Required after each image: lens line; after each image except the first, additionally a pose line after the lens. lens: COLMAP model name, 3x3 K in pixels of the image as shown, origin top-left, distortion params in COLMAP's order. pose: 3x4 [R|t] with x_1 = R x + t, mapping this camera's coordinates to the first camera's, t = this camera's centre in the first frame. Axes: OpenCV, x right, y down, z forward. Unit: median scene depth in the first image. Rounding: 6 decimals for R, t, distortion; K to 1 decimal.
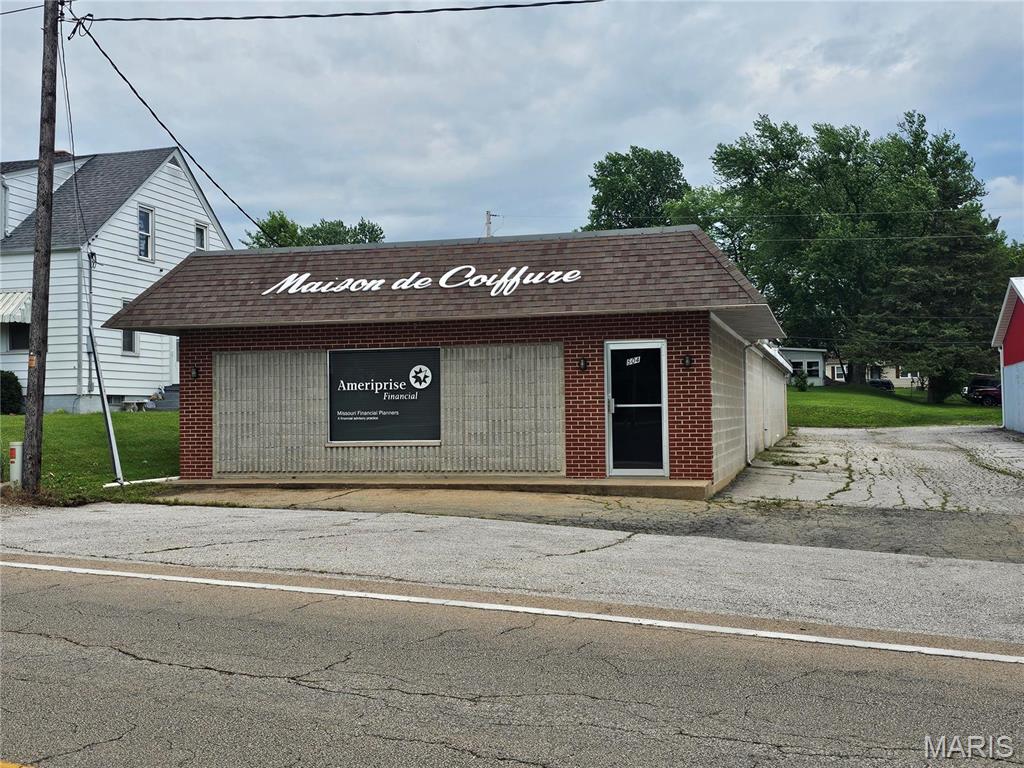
lens RADIAL K [[833.2, 0, 512.0], [0, 833.2, 384.0], [0, 0, 1]] dist [0.075418, -0.002336]
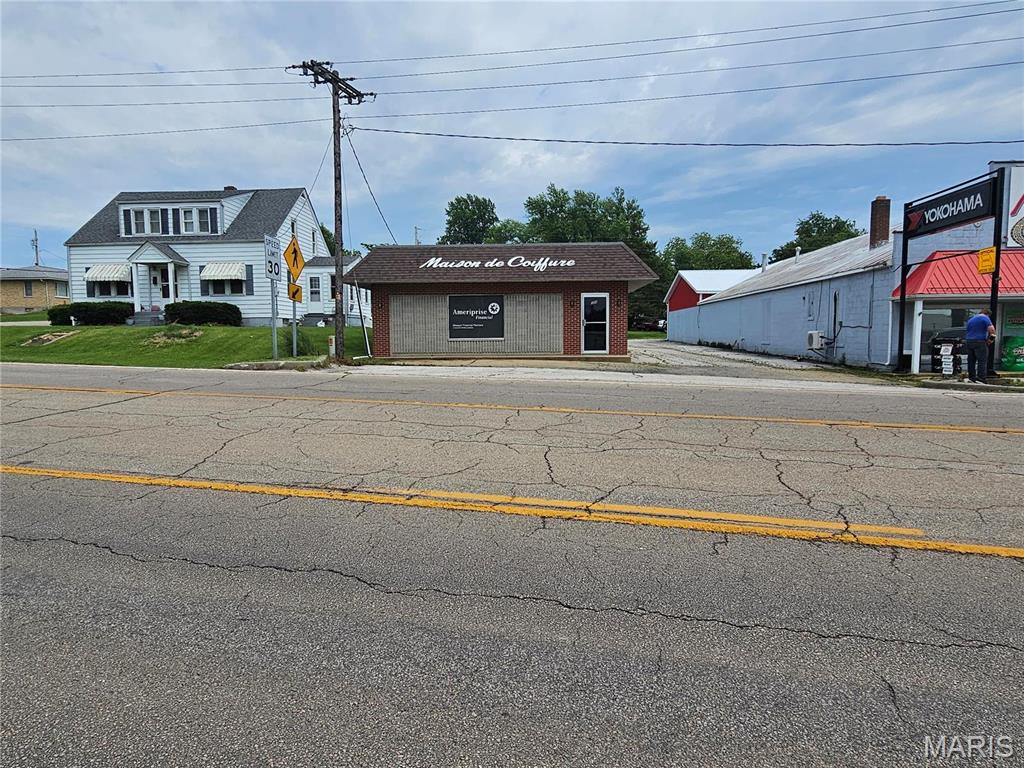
lens RADIAL K [[410.2, 0, 509.0], [0, 410.2, 365.7], [0, 0, 1]] dist [-0.000026, 0.000087]
pose [[0.987435, -0.007366, 0.157855, -0.247763], [-0.011159, 0.993169, 0.116149, 0.015030], [-0.157632, -0.116451, 0.980608, -0.063557]]
